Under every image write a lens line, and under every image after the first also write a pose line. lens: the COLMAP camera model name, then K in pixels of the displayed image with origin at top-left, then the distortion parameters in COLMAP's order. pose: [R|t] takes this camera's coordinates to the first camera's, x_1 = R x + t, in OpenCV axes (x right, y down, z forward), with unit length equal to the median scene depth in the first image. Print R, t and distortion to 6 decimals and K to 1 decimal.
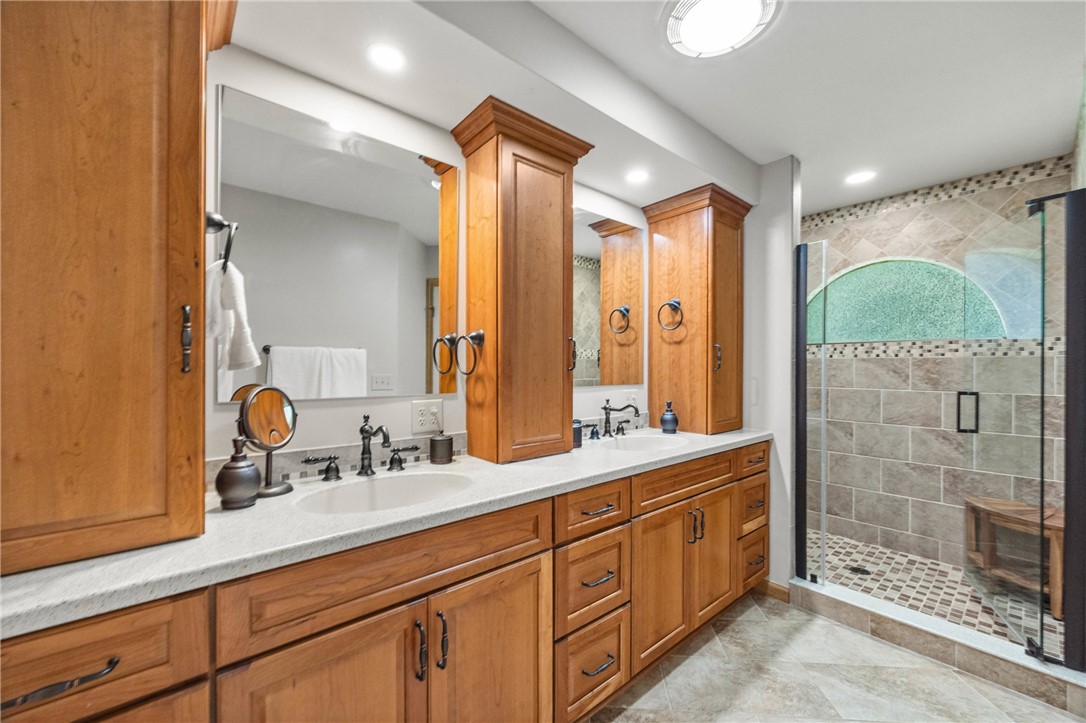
lens RADIAL K [[423.1, 0, 546.6], [0, 423.1, 368.4], [0, 0, 1]] dist [-0.001318, -0.001031]
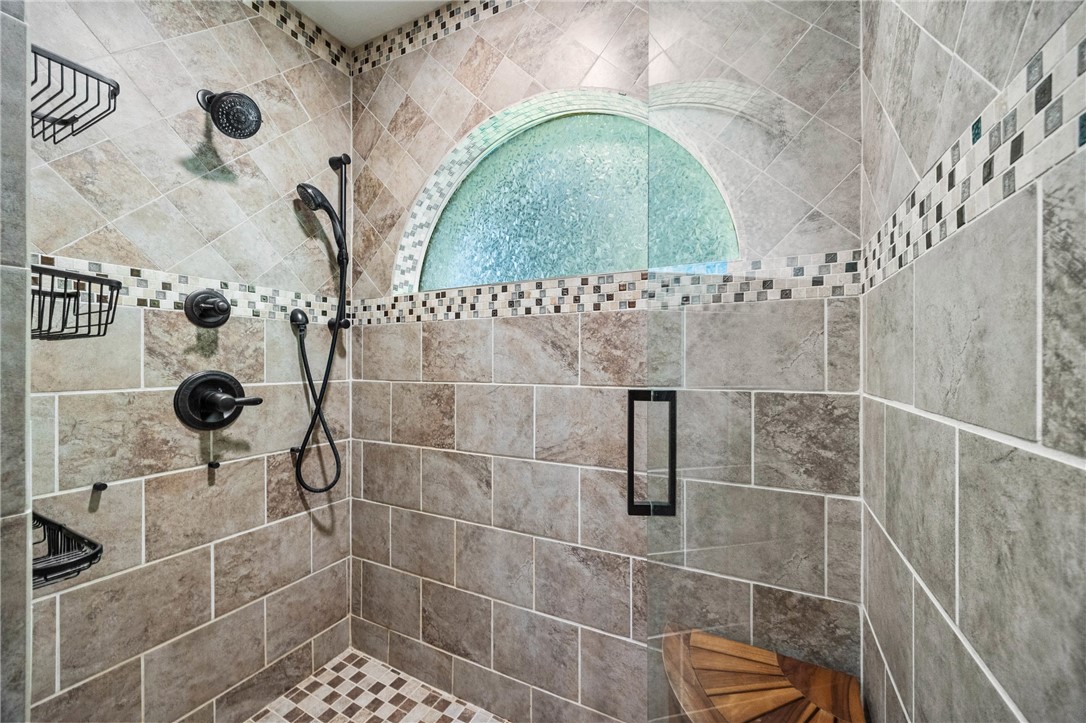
lens RADIAL K [[423.1, 0, 540.8], [0, 423.1, 365.0], [0, 0, 1]] dist [-0.001318, -0.001031]
pose [[0.926456, 0.000833, 0.376401, 0.644926], [0.000630, 0.999993, -0.003764, 0.030882], [-0.376402, 0.003724, 0.926449, 0.590594]]
